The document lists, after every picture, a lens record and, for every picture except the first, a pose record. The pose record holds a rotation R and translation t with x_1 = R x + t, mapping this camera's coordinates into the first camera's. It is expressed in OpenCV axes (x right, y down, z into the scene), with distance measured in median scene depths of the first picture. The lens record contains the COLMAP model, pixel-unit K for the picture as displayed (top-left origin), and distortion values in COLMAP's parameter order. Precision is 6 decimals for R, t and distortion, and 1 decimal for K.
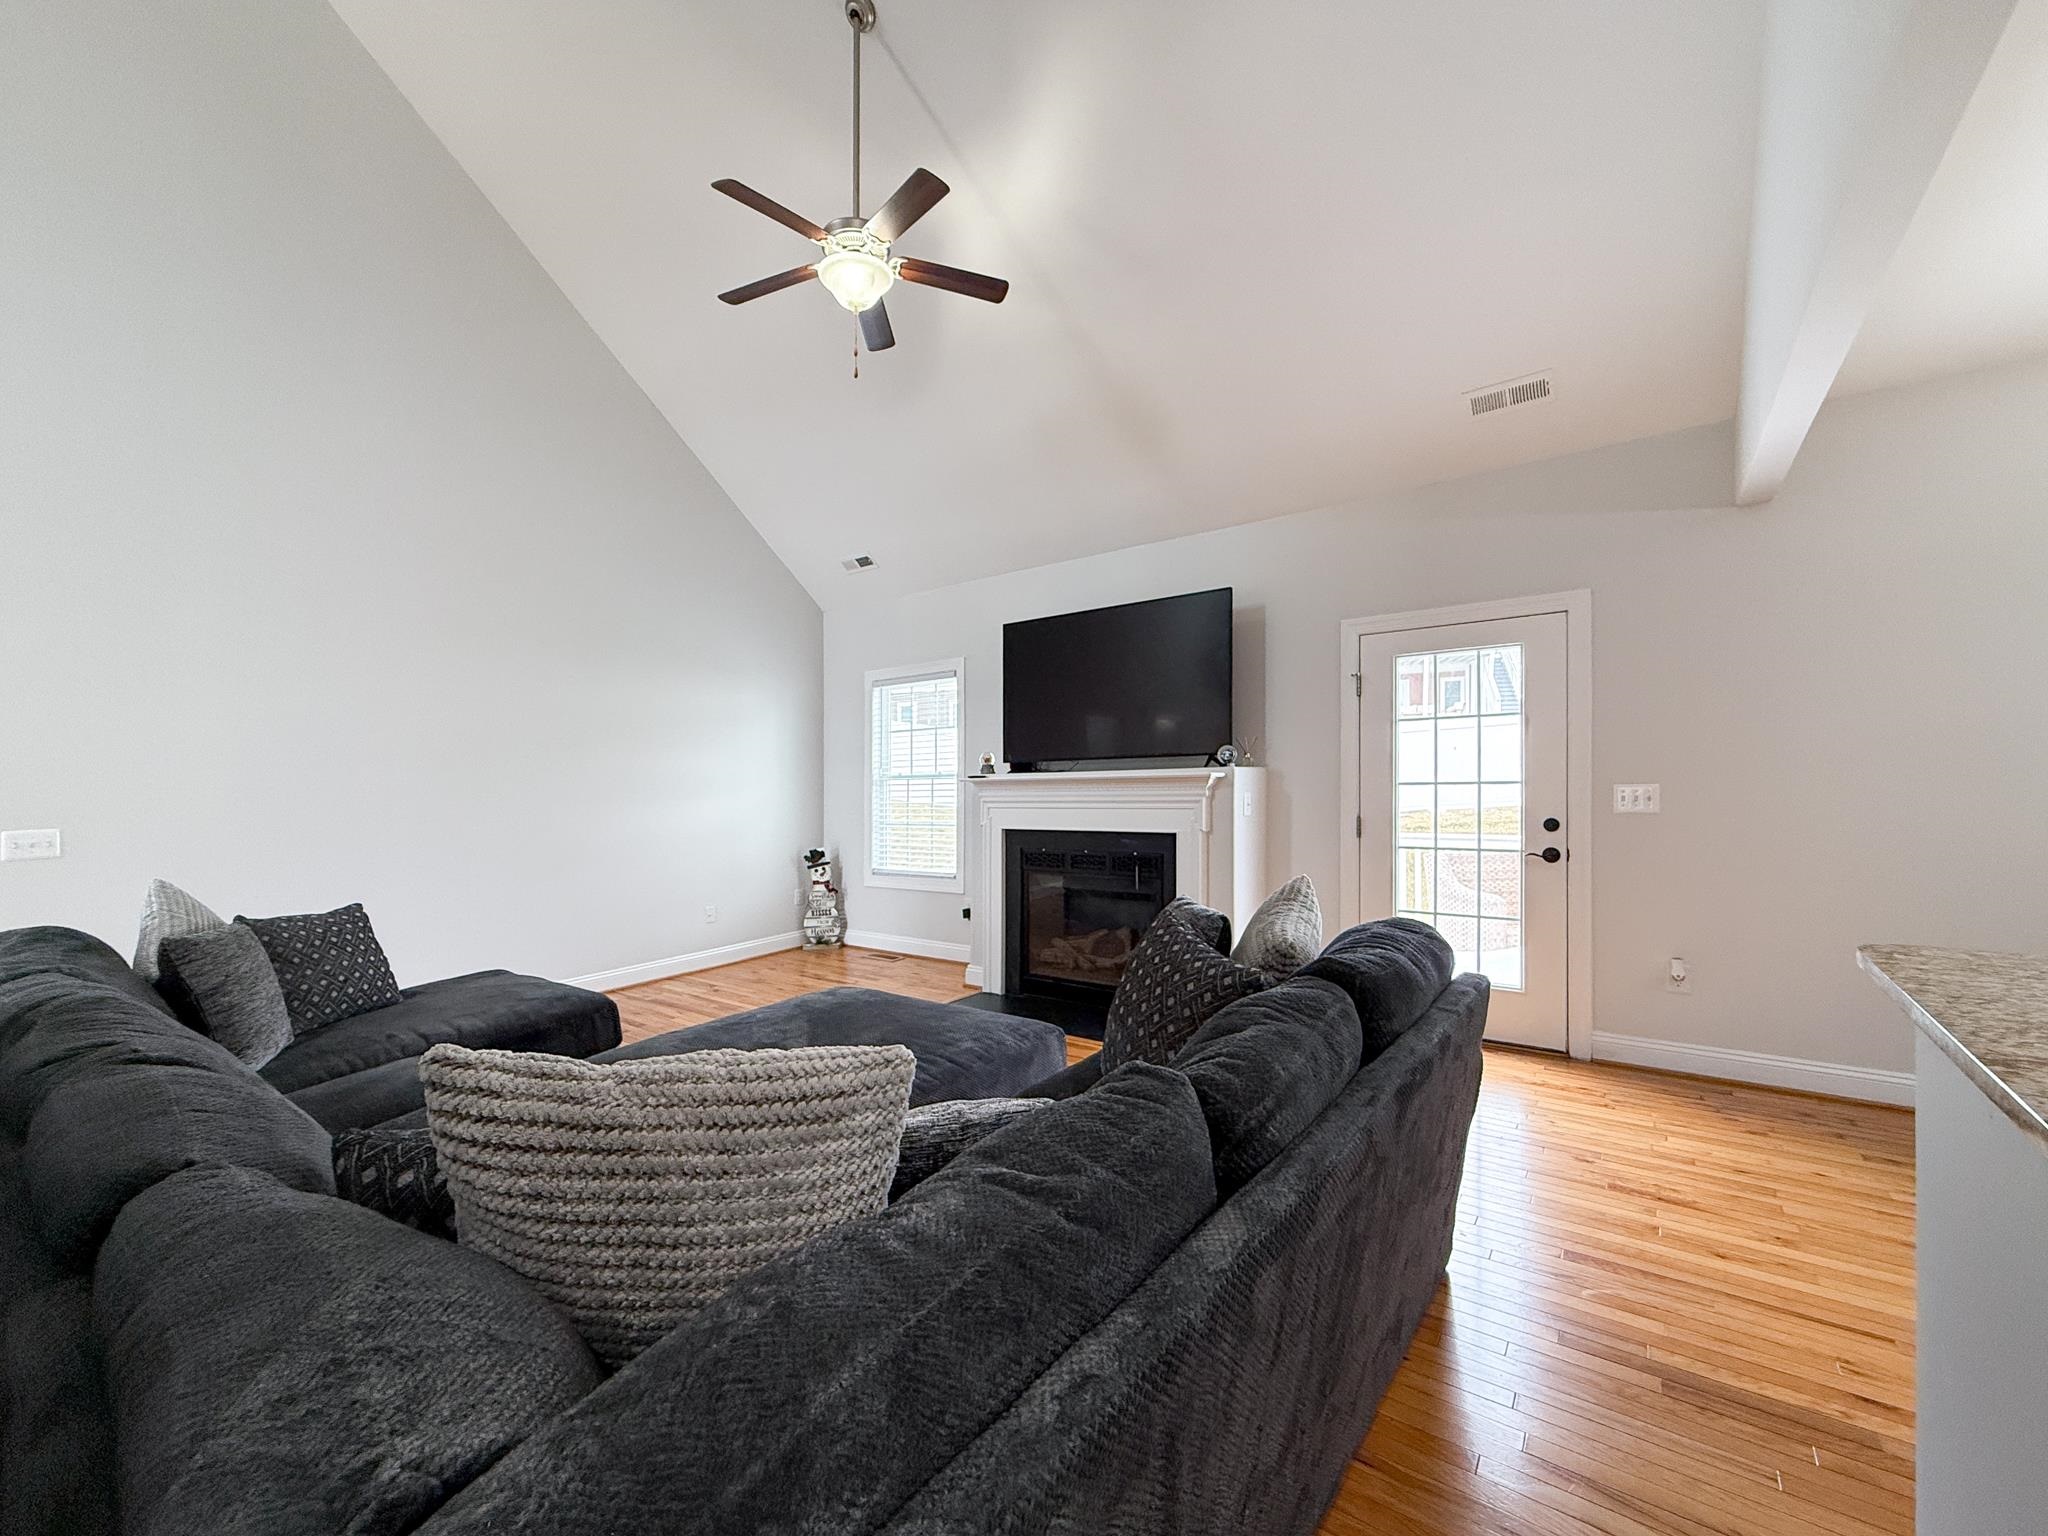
lens RADIAL K [[815.9, 0, 1024.0], [0, 815.9, 768.0], [0, 0, 1]] dist [0.000577, 0.000009]
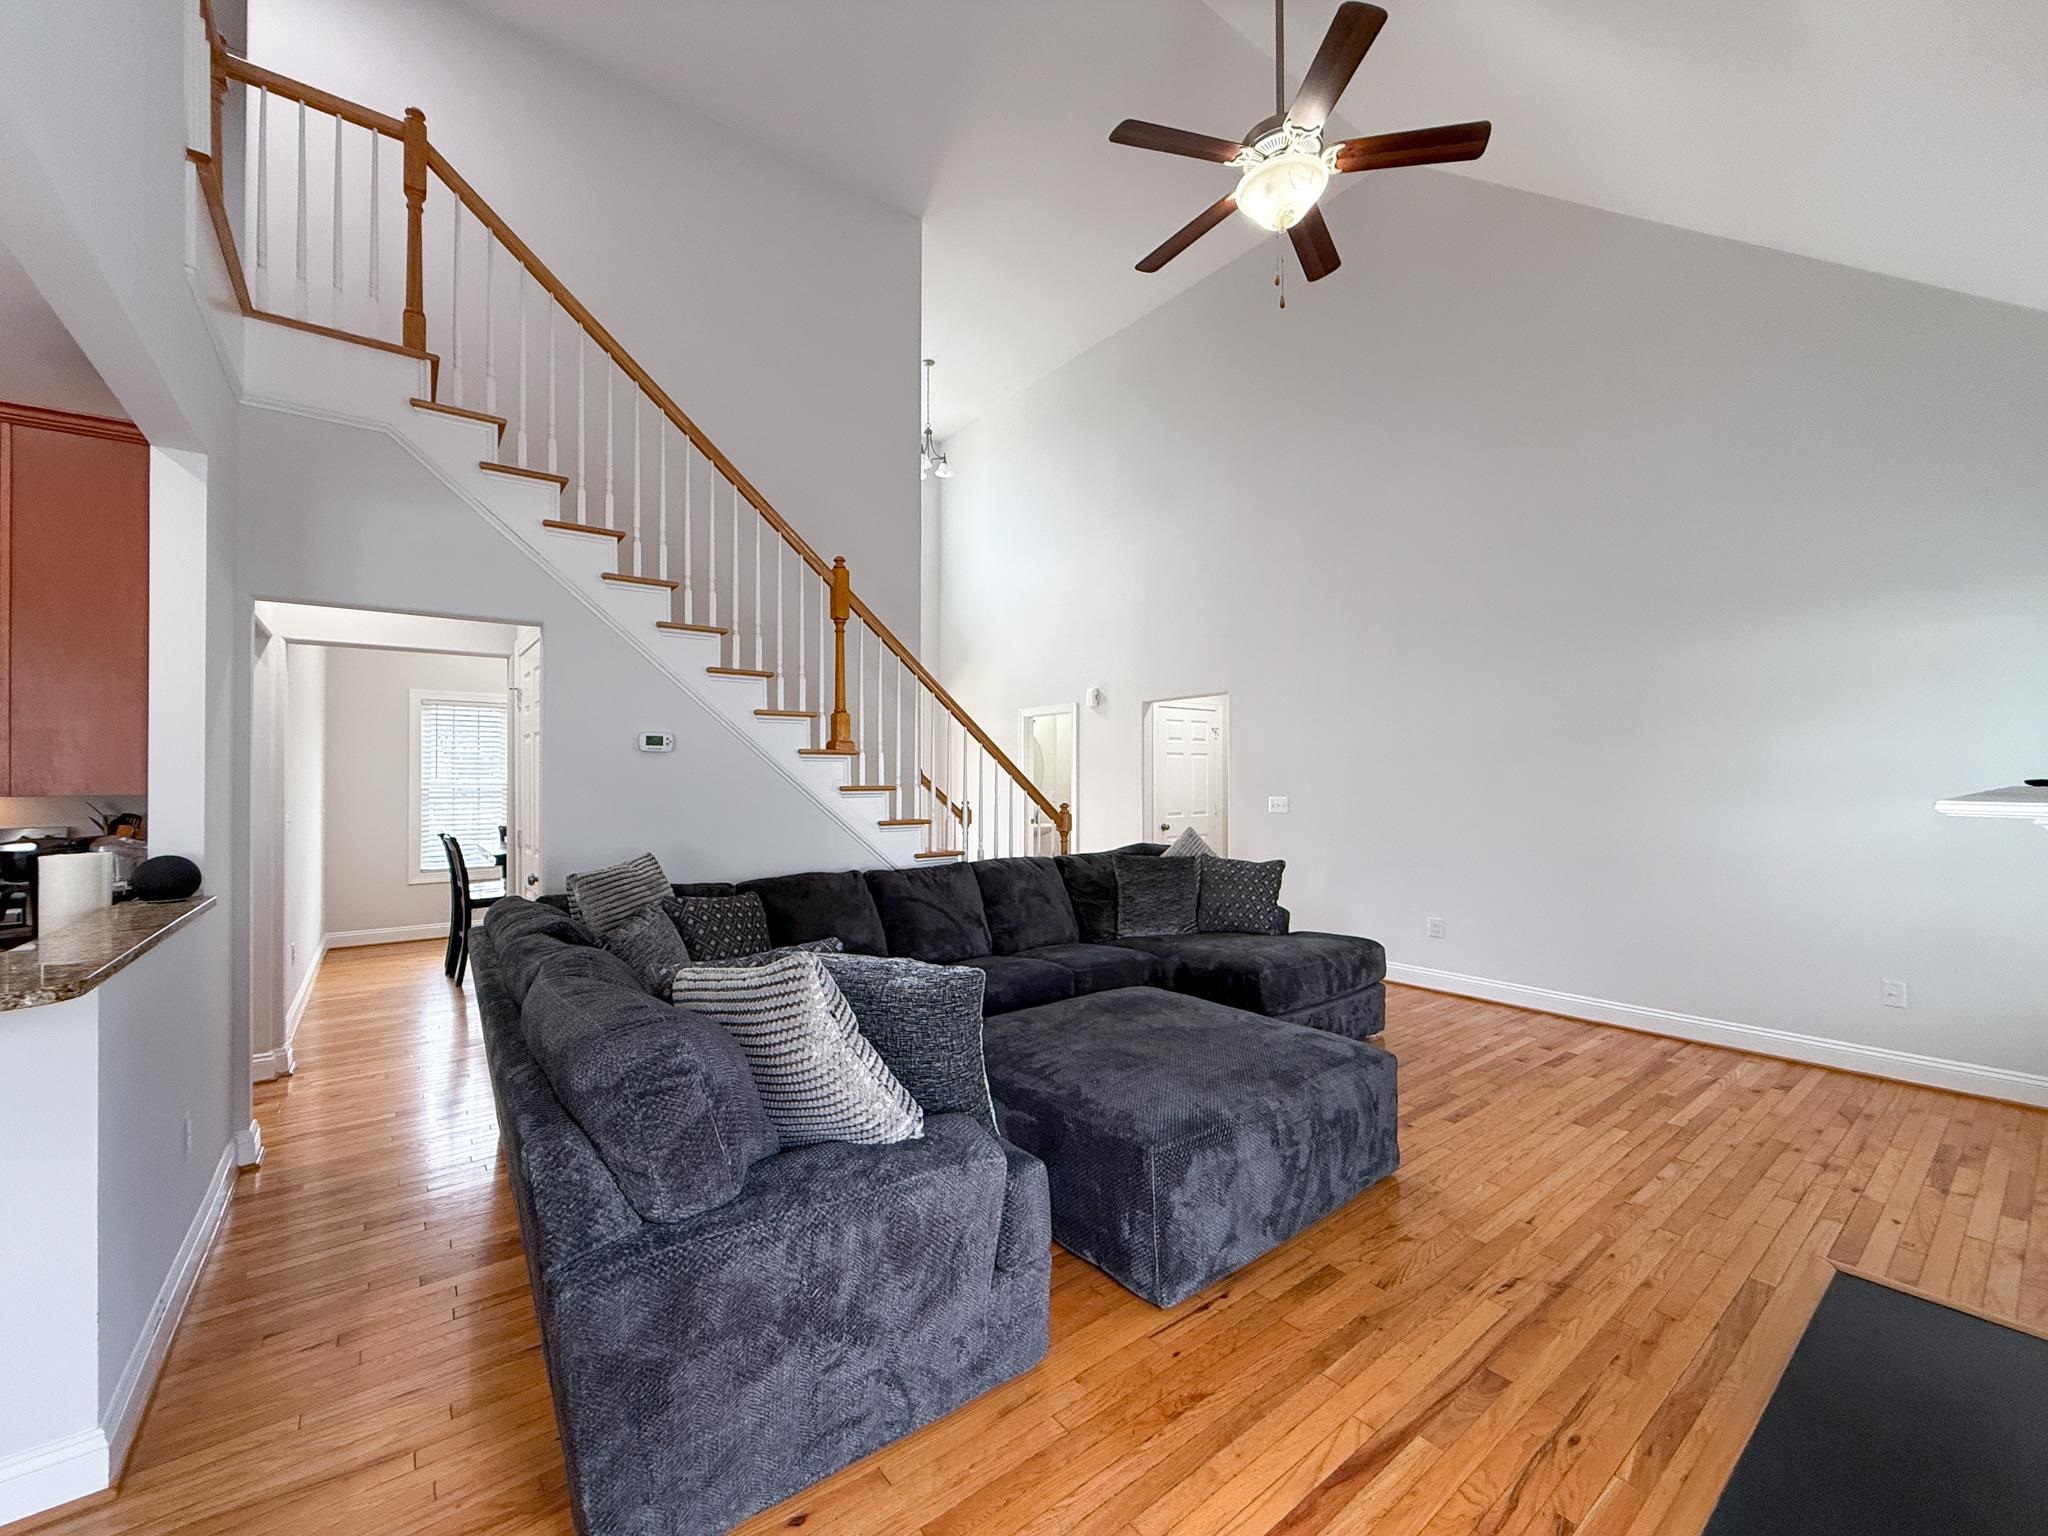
lens RADIAL K [[815.9, 0, 1024.0], [0, 815.9, 768.0], [0, 0, 1]] dist [0.000577, 0.000009]
pose [[-0.271779, 0.010426, -0.962303, 0.432689], [0.018266, 0.999817, 0.005673, -0.008612], [0.962186, -0.016035, -0.271920, 0.611345]]
